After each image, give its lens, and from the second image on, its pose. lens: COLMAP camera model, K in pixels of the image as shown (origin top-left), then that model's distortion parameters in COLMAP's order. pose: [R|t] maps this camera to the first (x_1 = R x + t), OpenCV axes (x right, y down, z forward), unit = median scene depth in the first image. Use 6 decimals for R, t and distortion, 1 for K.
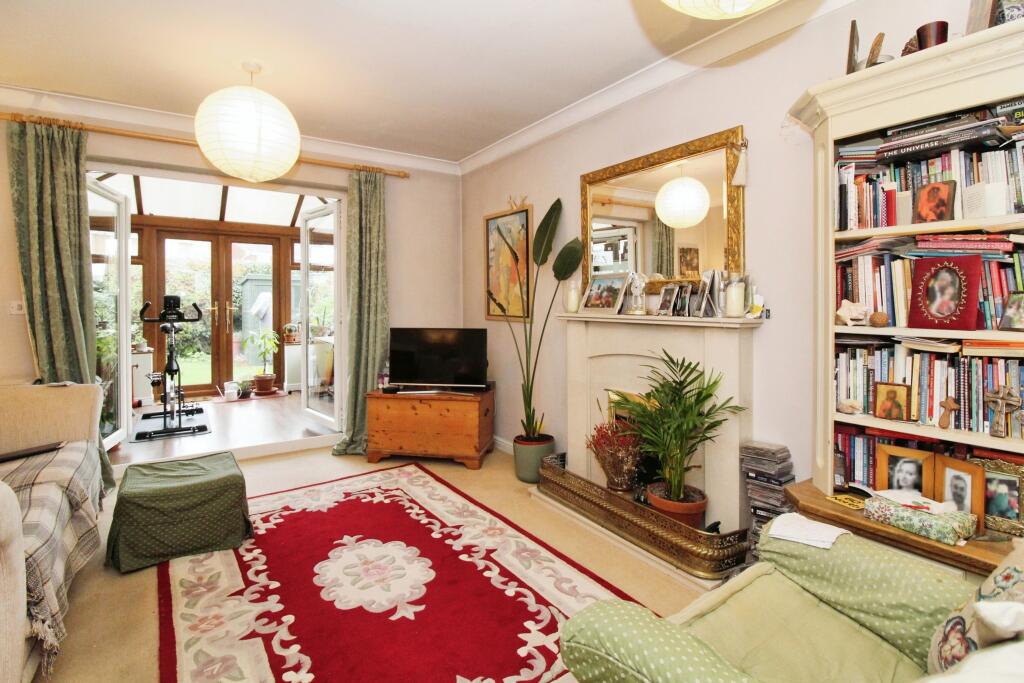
lens RADIAL K [[476.0, 0, 508.8], [0, 476.0, 330.5], [0, 0, 1]] dist [0.000886, -0.014632]
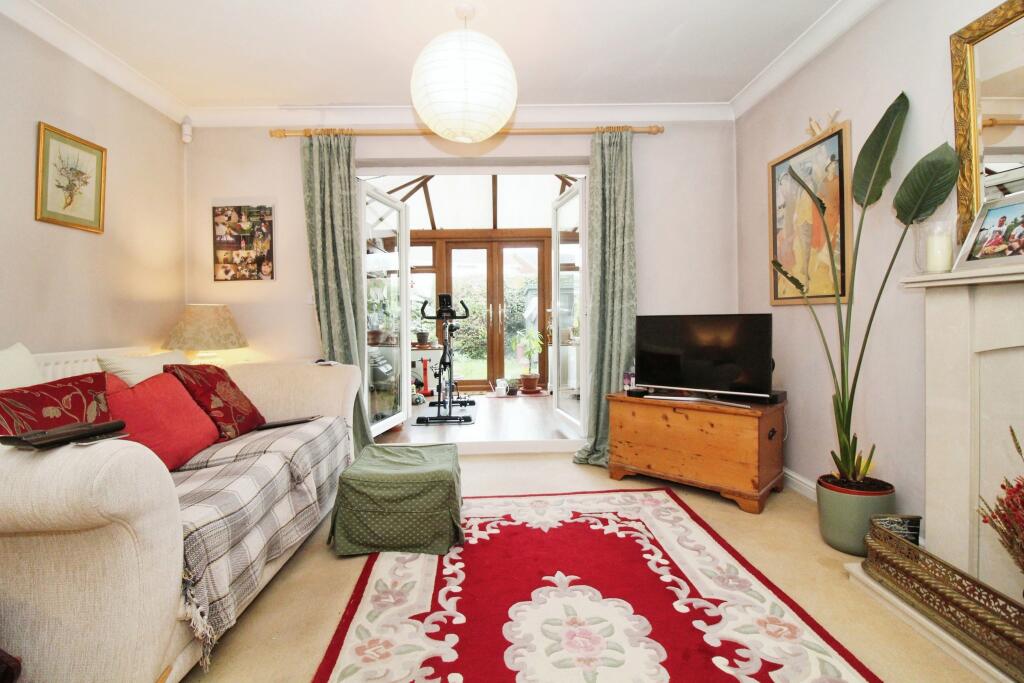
lens RADIAL K [[476.0, 0, 508.8], [0, 476.0, 330.5], [0, 0, 1]] dist [0.000886, -0.014632]
pose [[0.844638, -0.000826, -0.535338, 0.001206], [-0.011119, 0.999756, -0.019086, 0.040733], [0.535223, 0.022073, 0.844422, 0.217593]]
